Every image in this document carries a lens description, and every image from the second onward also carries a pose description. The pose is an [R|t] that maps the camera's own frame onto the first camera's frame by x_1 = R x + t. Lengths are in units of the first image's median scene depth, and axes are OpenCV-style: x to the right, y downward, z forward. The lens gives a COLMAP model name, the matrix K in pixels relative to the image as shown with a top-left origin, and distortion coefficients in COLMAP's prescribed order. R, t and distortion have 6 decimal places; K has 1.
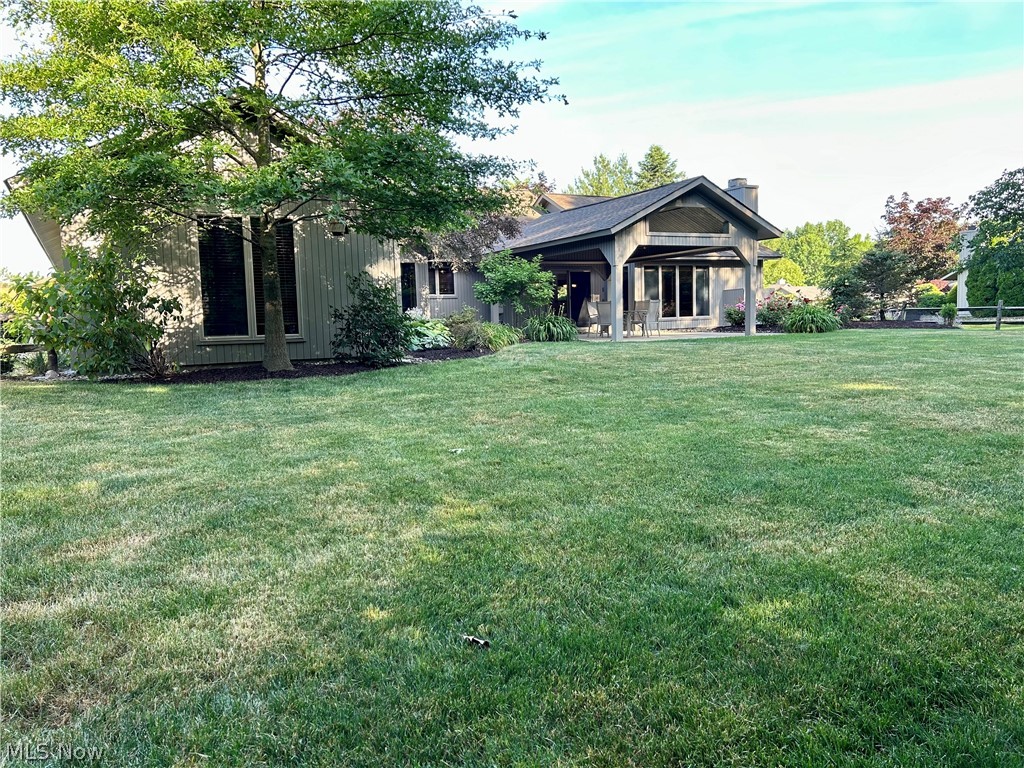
lens RADIAL K [[768.2, 0, 506.2], [0, 768.2, 387.1], [0, 0, 1]] dist [0.074334, -0.096451]
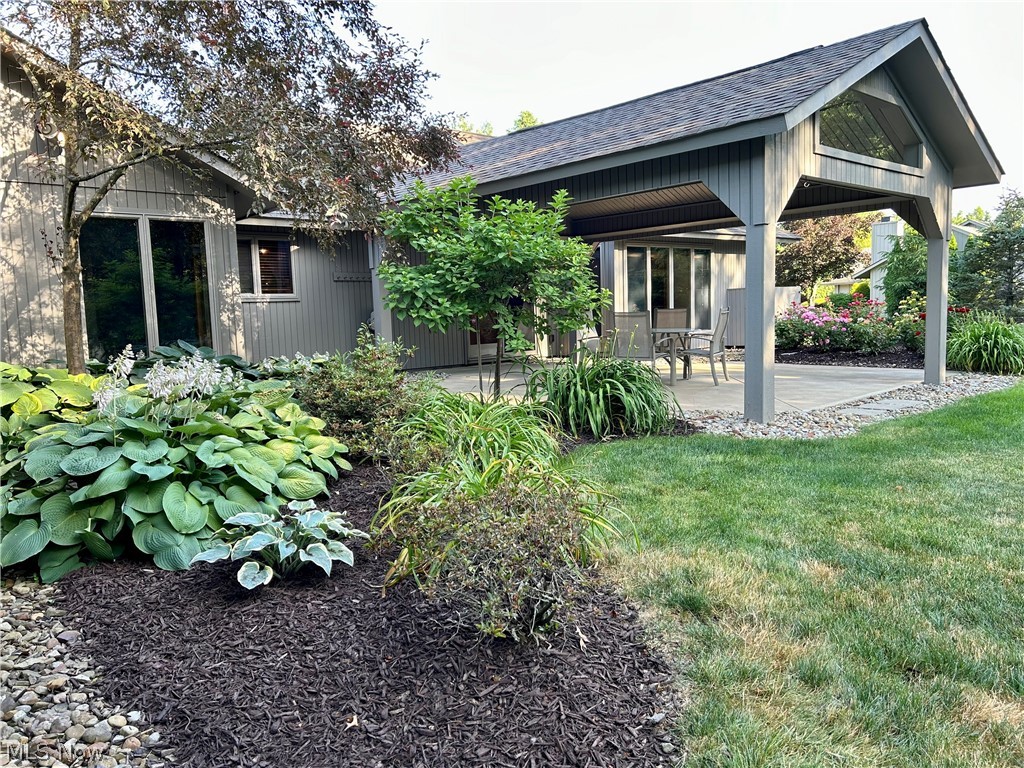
lens RADIAL K [[768.2, 0, 506.2], [0, 768.2, 387.1], [0, 0, 1]] dist [0.074334, -0.096451]
pose [[0.972145, -0.021484, 0.233392, -0.055763], [0.020009, 0.999762, 0.008687, -0.066810], [-0.233523, -0.003775, 0.972344, 0.521162]]
